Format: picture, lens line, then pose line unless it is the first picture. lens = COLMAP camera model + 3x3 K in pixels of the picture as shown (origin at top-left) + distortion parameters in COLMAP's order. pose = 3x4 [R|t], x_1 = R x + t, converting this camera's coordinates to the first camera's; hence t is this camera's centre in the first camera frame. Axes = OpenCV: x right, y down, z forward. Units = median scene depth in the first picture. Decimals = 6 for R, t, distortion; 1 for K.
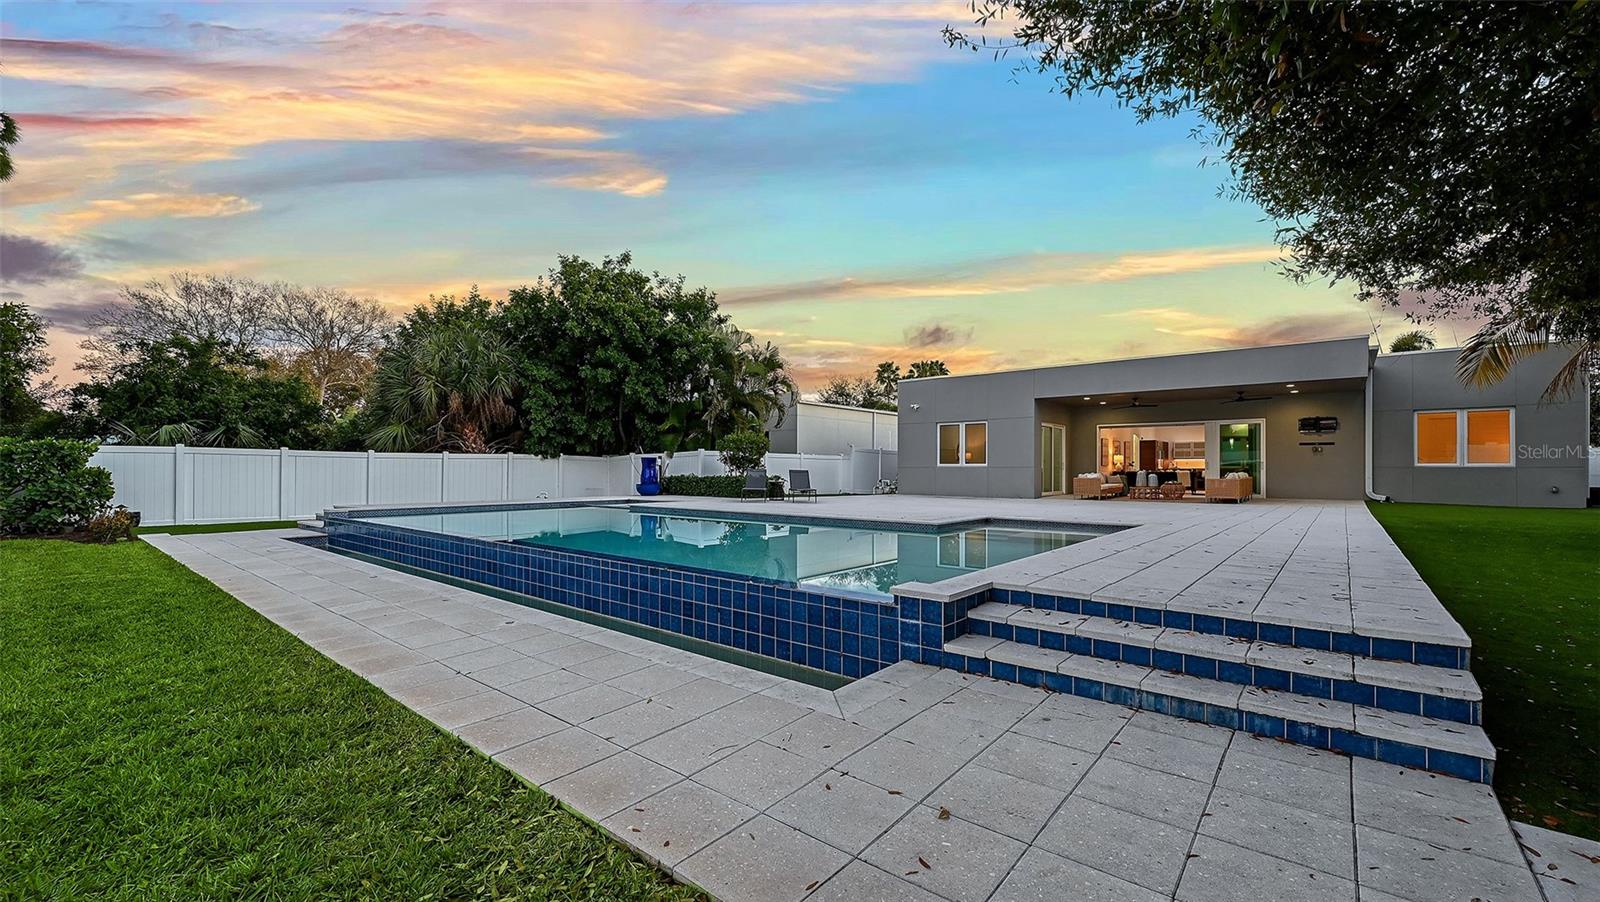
lens RADIAL K [[653.7, 0, 804.7], [0, 653.7, 457.5], [0, 0, 1]] dist [-0.002745, -0.000335]
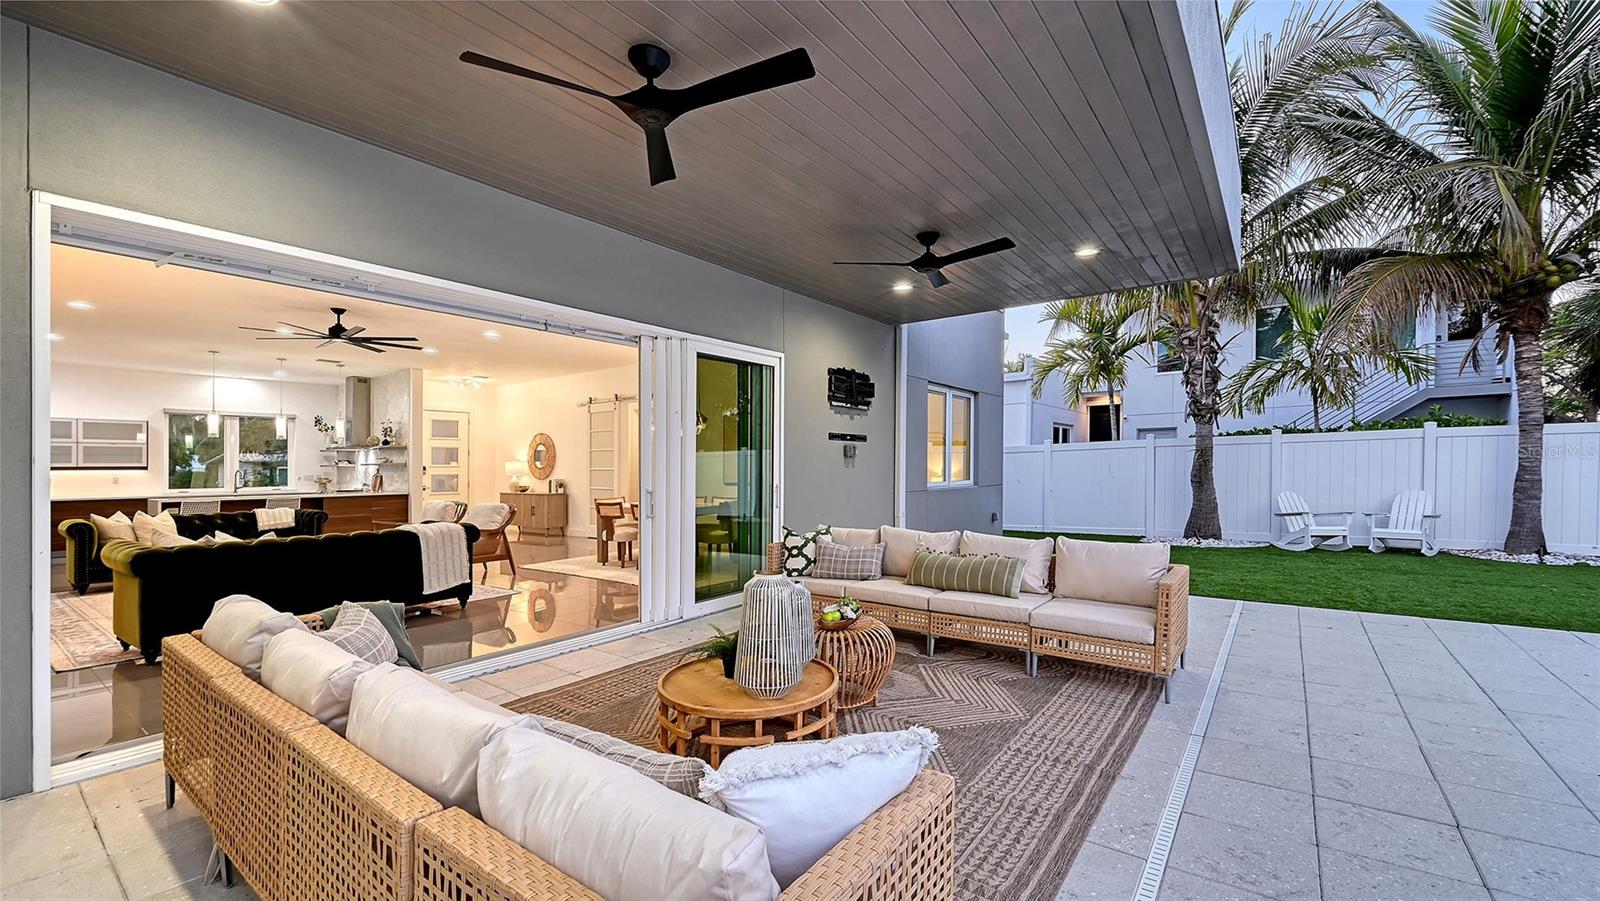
lens RADIAL K [[660.6, 0, 800.0], [0, 660.6, 450.5], [0, 0, 1]] dist [-0.060559, -0.000014]
pose [[-0.069272, 0.023097, 0.997330, 0.274975], [-0.010839, 0.999655, -0.023904, -0.002474], [-0.997539, -0.012466, -0.068997, 0.864668]]
